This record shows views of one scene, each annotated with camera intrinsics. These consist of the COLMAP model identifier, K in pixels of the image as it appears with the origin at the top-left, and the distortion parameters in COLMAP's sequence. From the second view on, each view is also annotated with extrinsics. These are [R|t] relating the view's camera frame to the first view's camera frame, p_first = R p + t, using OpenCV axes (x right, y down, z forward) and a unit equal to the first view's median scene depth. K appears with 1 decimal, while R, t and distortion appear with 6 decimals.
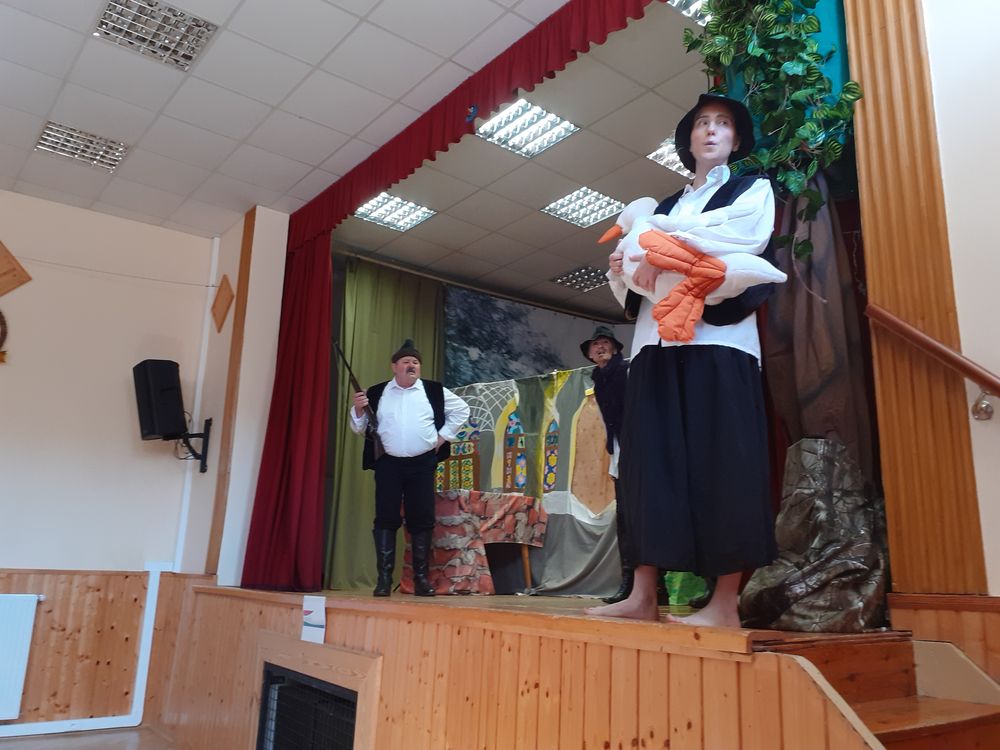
lens RADIAL K [[810.2, 0, 513.6], [0, 810.2, 372.5], [0, 0, 1]] dist [0.028432, -0.044102]
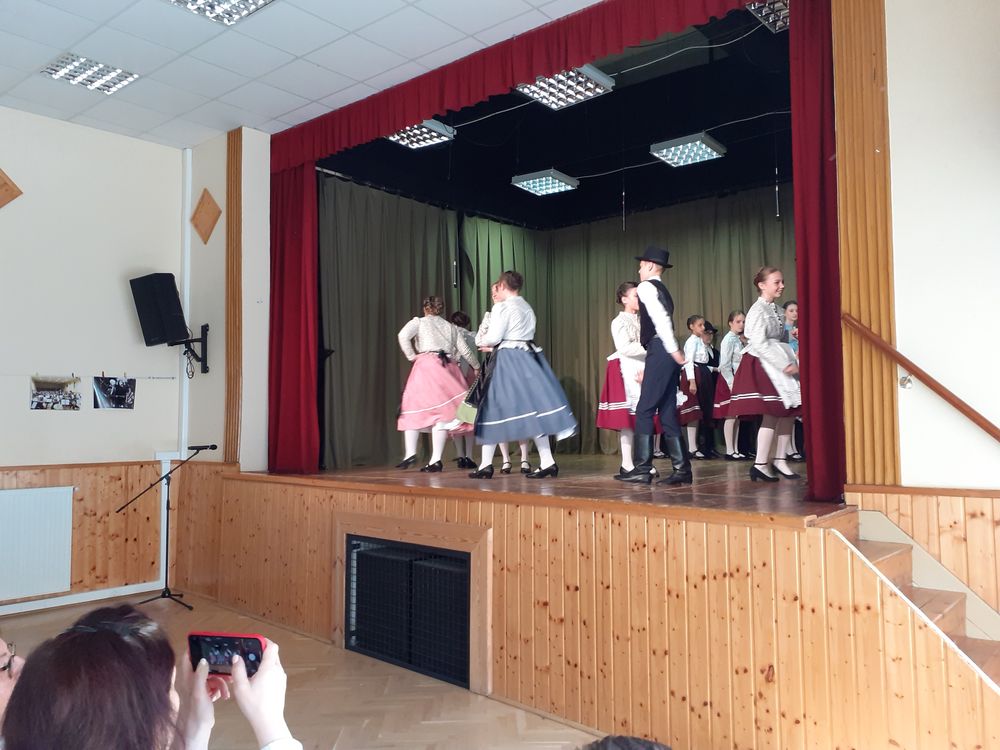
lens RADIAL K [[810.2, 0, 511.6], [0, 810.2, 375.3], [0, 0, 1]] dist [0.028432, -0.044102]
pose [[0.978177, -0.019584, 0.206849, -0.211185], [-0.019583, 0.982426, 0.185623, -0.095654], [-0.206849, -0.185623, 0.960603, -0.174096]]
